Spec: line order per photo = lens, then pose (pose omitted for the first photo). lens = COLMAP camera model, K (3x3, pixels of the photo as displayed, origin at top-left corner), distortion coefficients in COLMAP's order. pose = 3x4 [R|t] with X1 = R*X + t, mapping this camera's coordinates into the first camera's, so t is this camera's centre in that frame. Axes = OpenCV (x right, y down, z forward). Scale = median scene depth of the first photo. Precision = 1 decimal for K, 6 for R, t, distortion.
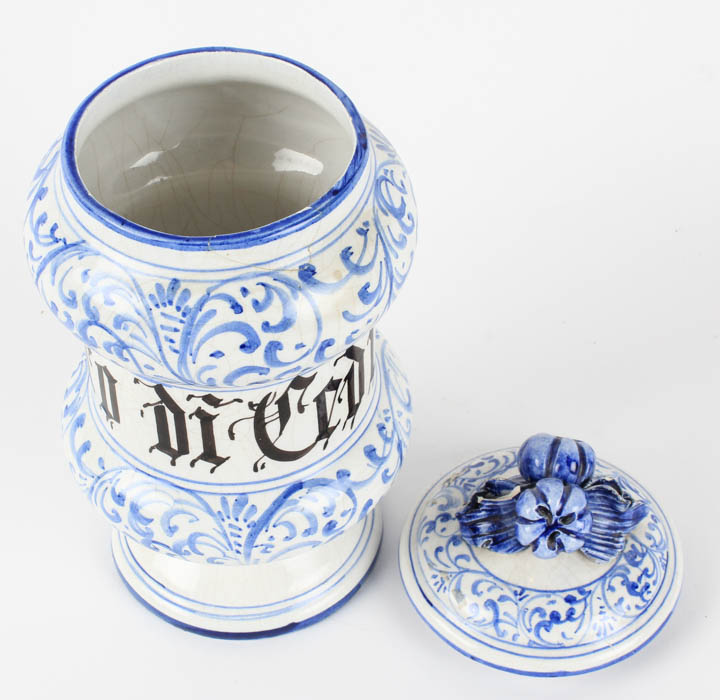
lens RADIAL K [[1783.7, 0, 357.3], [0, 1783.7, 350.4], [0, 0, 1]] dist [-0.305510, 0.000000]
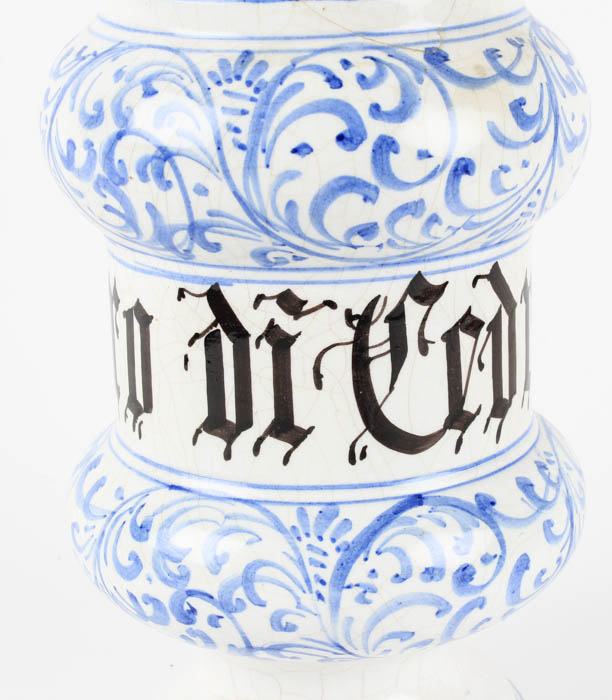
lens RADIAL K [[2043.9, 0, 310.4], [0, 2043.9, 350.0], [0, 0, 1]] dist [-0.091633, 0.000000]
pose [[0.996538, 0.000636, -0.083141, -0.009786], [-0.041326, 0.871483, -0.488681, 0.402794], [0.072145, 0.490425, 0.868492, 0.324098]]
